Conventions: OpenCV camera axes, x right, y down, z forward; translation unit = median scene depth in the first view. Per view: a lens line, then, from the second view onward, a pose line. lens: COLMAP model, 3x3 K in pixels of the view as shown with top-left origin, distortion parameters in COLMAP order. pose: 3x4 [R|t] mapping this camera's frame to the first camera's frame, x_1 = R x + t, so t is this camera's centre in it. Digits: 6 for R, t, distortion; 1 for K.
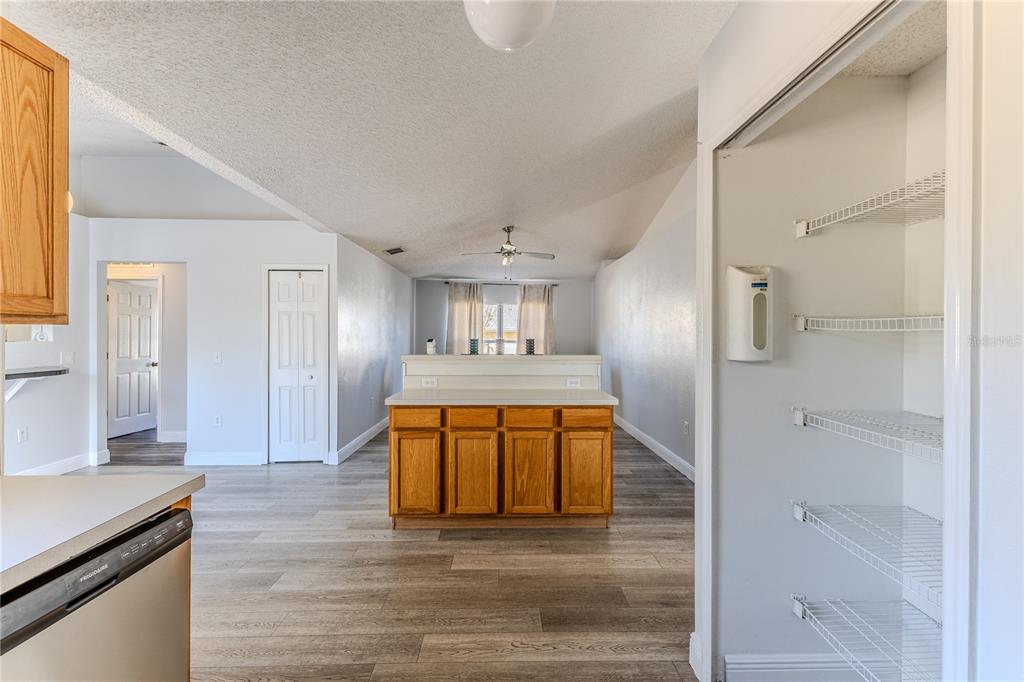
lens RADIAL K [[459.7, 0, 509.3], [0, 459.7, 333.1], [0, 0, 1]] dist [0.000995, 0.000024]
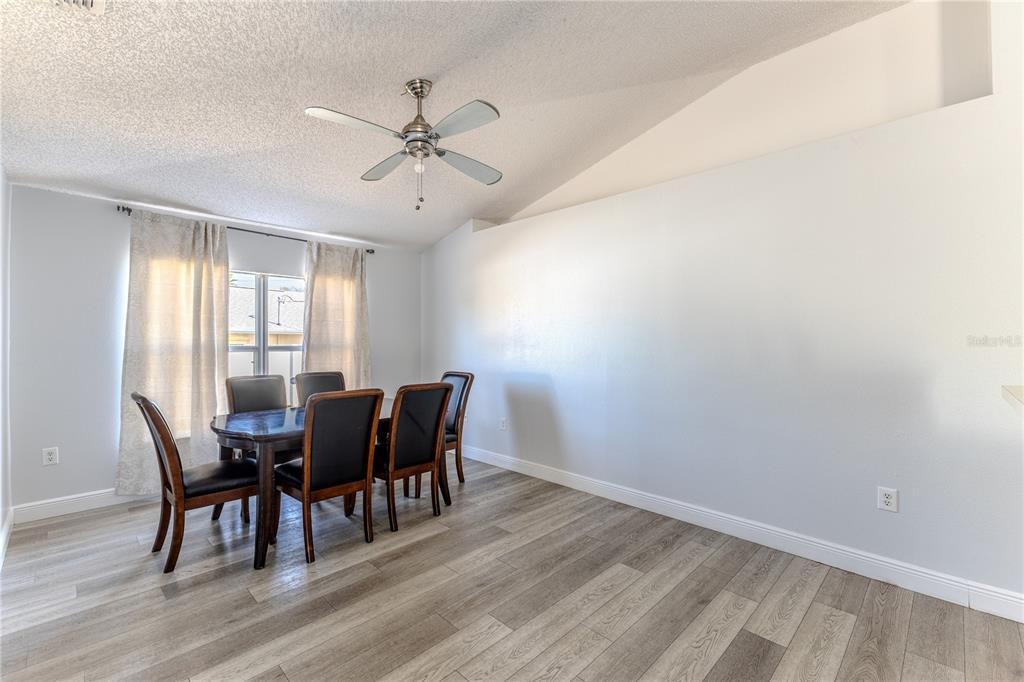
lens RADIAL K [[446.1, 0, 512.0], [0, 446.1, 338.3], [0, 0, 1]] dist [0.004528, -0.000119]
pose [[0.715223, 0.002079, 0.698893, -0.169260], [-0.004111, 0.999991, 0.001232, 0.004738], [-0.698884, -0.003755, 0.715225, 0.468945]]
